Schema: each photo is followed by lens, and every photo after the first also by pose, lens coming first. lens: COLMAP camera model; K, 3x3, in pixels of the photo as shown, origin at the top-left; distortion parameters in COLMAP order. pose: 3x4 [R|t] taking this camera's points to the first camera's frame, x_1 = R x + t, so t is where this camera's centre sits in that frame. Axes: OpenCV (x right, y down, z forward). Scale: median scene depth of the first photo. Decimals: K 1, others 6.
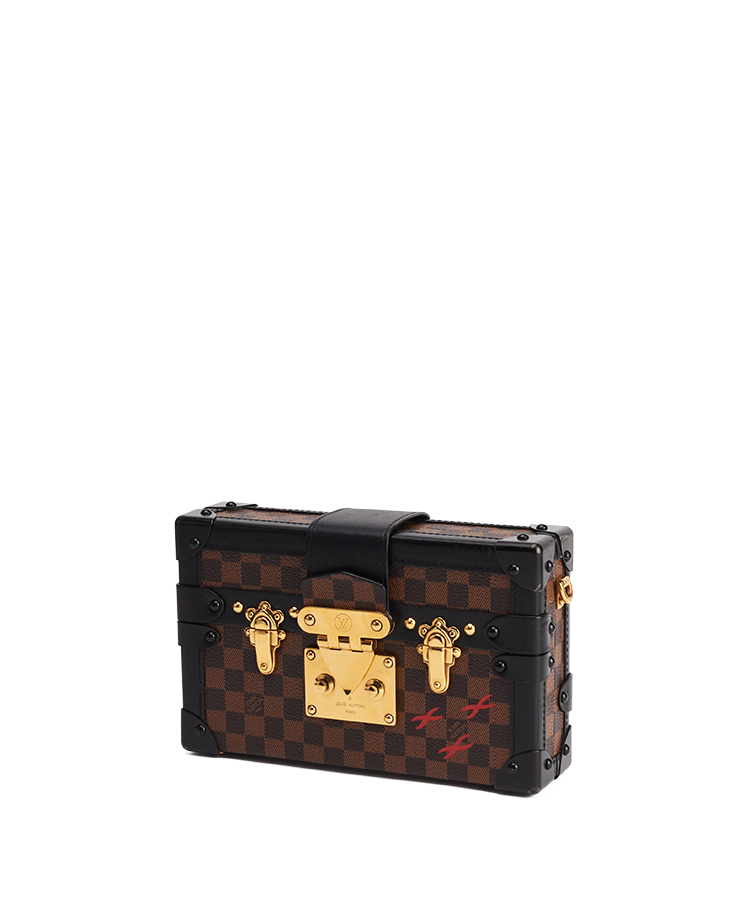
lens RADIAL K [[2248.4, 0, 372.0], [0, 2248.4, 453.0], [0, 0, 1]] dist [-0.020329, 0.300688]
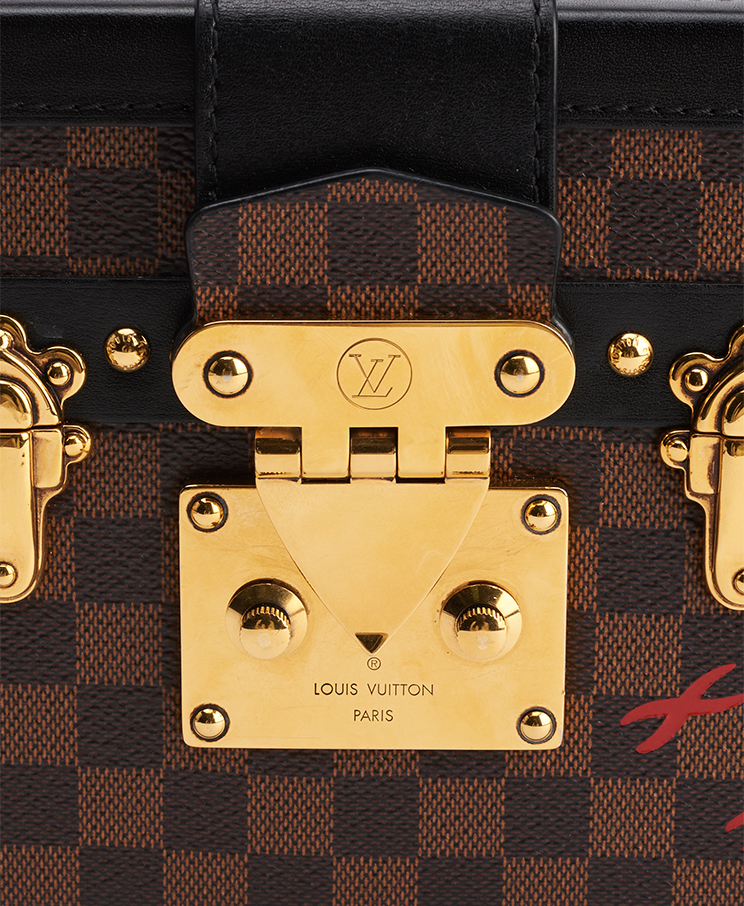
lens RADIAL K [[3315.7, 0, 372.0], [0, 3315.7, 453.0], [0, 0, 1]] dist [-0.135070, -1.297124]
pose [[0.916777, -0.093921, 0.388199, -0.155907], [0.048421, 0.990925, 0.125392, 0.037903], [-0.396453, -0.096159, 0.913005, 0.660616]]
